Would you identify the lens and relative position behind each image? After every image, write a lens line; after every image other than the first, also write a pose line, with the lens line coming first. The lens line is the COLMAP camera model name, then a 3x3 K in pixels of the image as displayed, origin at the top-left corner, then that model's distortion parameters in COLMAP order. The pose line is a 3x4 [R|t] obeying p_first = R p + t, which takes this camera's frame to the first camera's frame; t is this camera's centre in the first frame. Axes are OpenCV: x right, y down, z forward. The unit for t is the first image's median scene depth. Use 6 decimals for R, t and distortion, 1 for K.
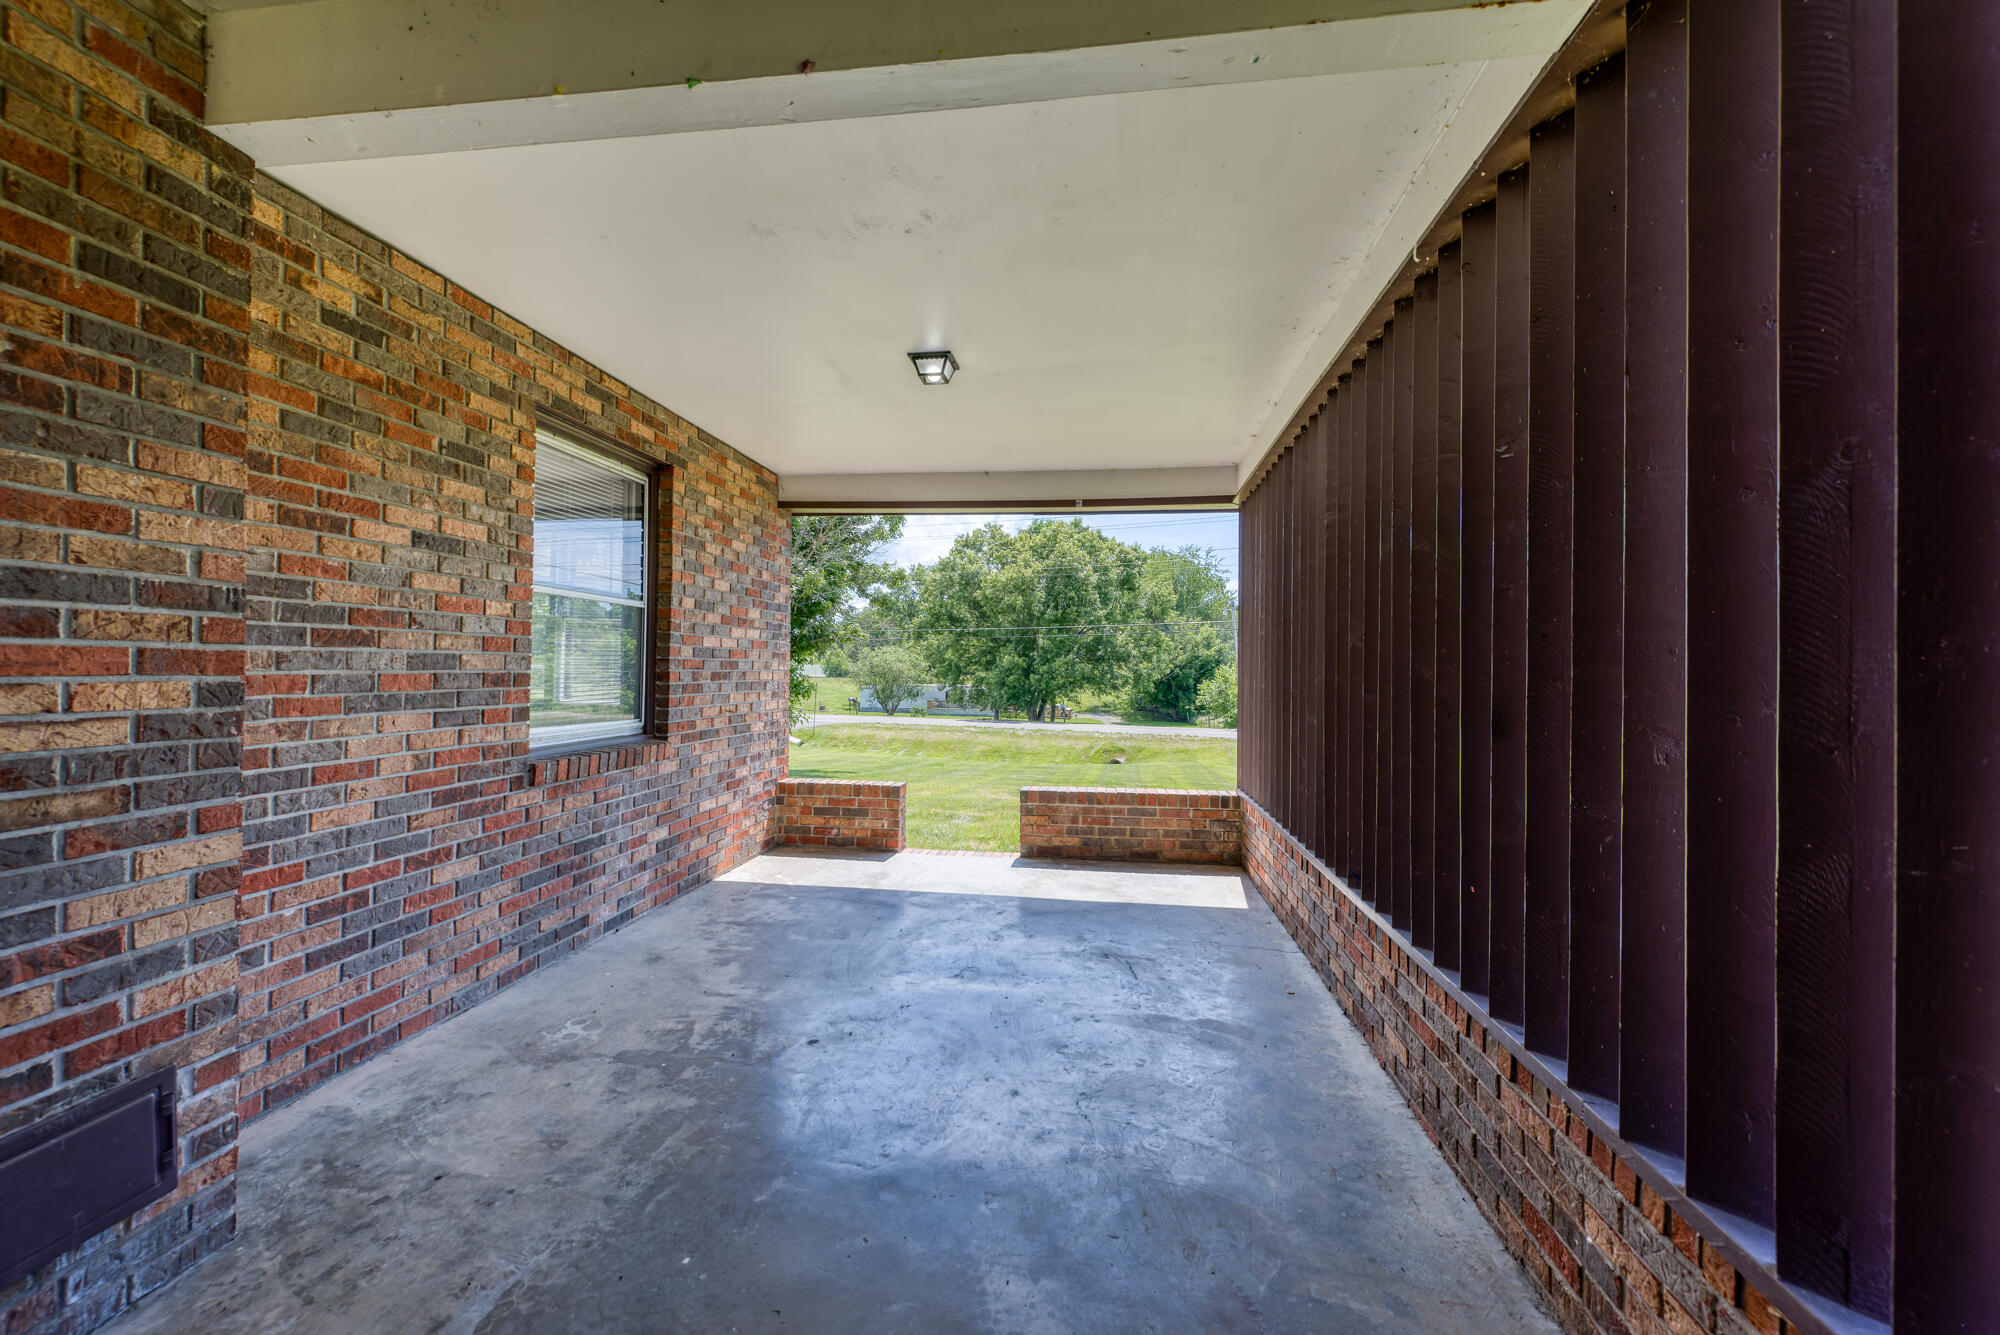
lens RADIAL K [[787.8, 0, 999.0], [0, 787.8, 661.2], [0, 0, 1]] dist [-0.000034, -0.002401]
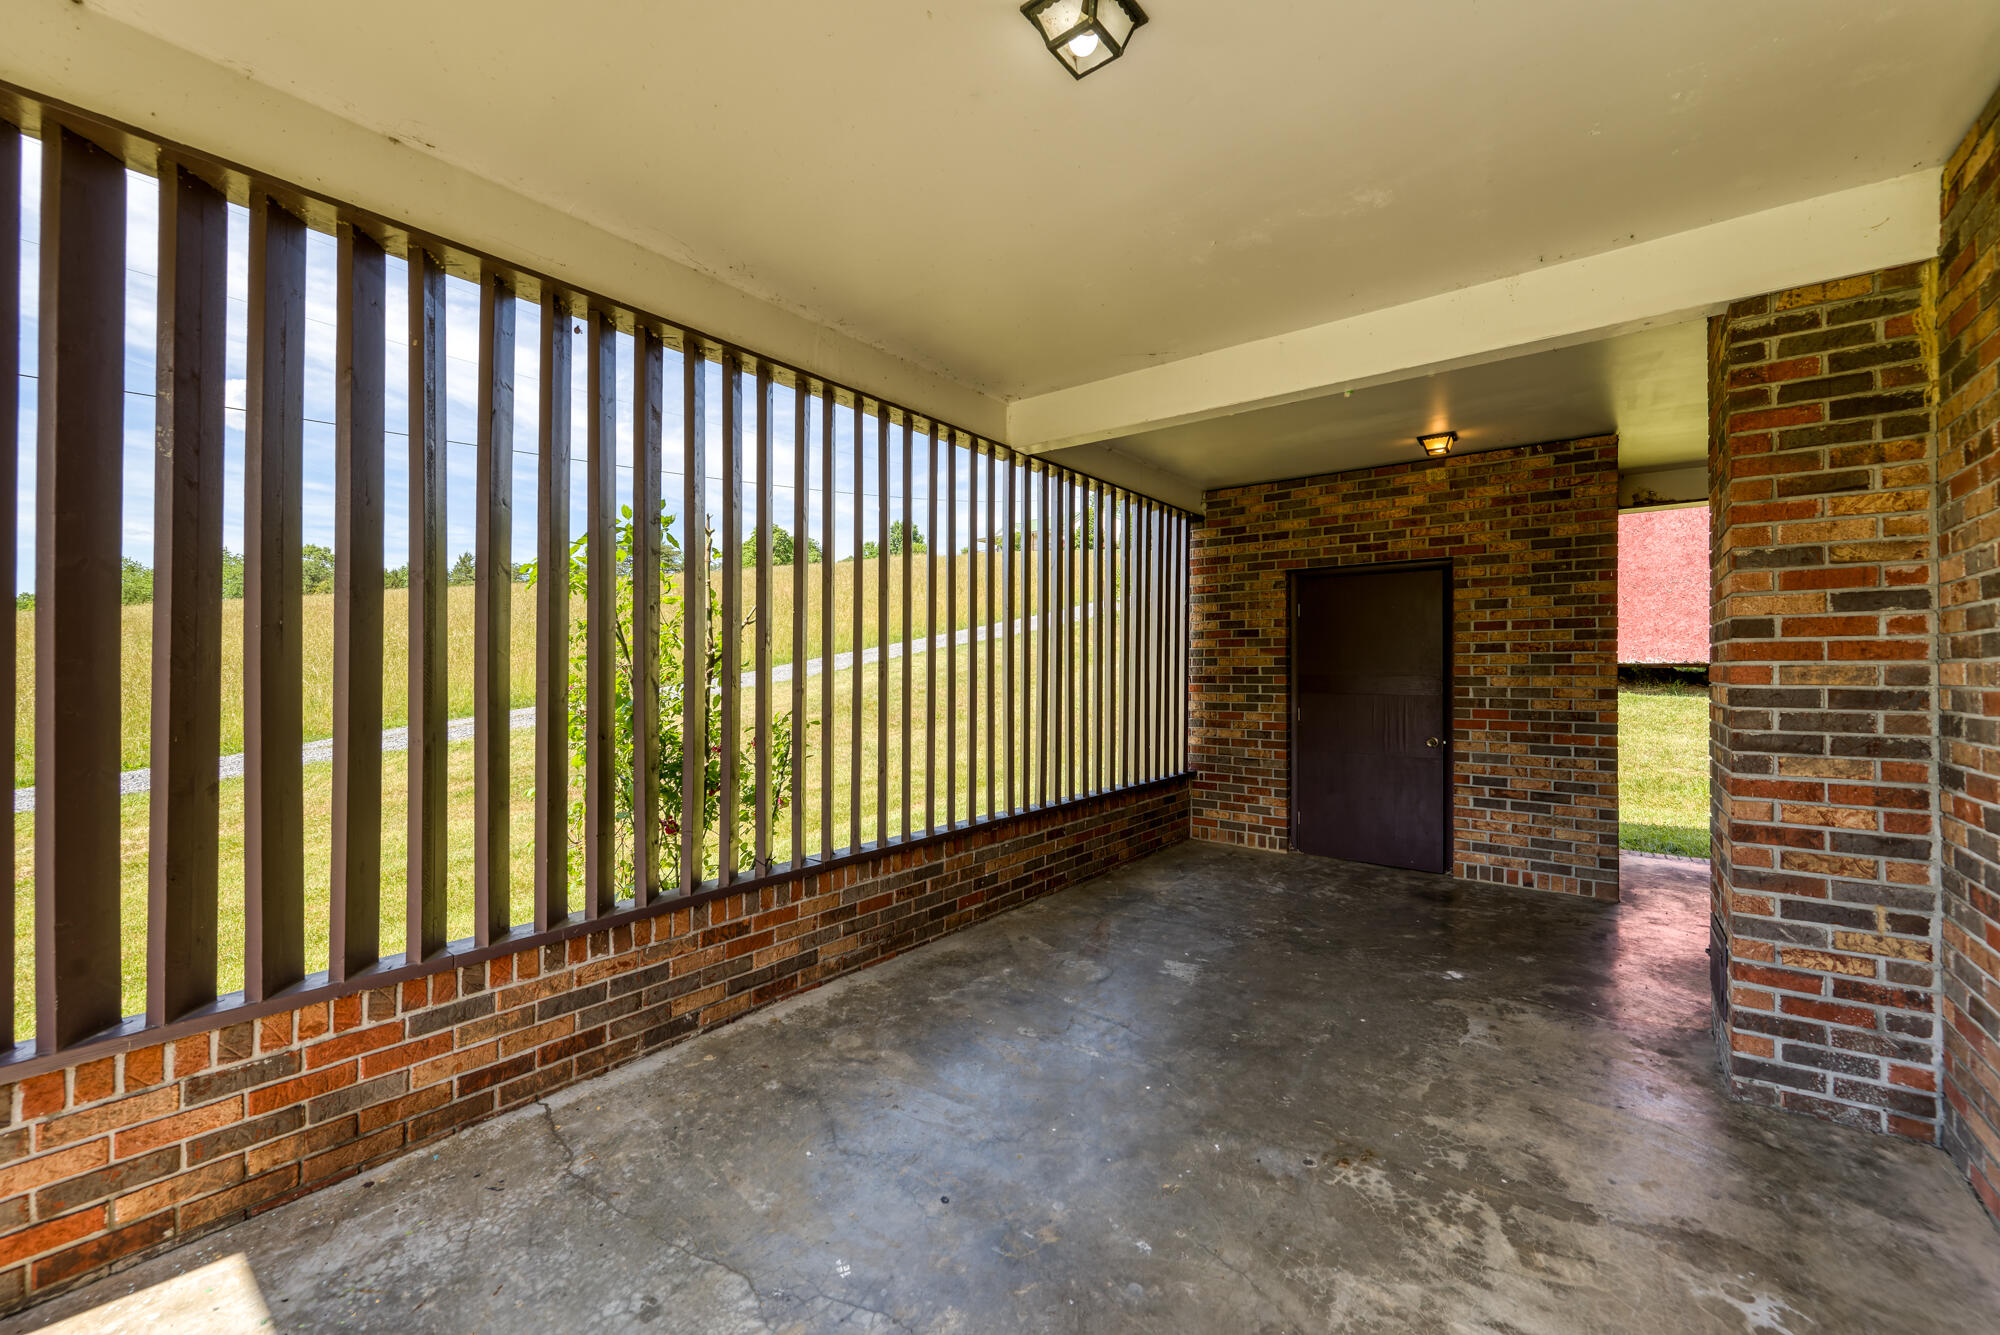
lens RADIAL K [[787.8, 0, 1000.5], [0, 787.8, 669.4], [0, 0, 1]] dist [-0.000034, -0.002401]
pose [[-0.868929, -0.009775, 0.494839, -0.380136], [-0.011257, 0.999937, -0.000013, 0.005114], [-0.494808, -0.005582, -0.868984, 1.978622]]
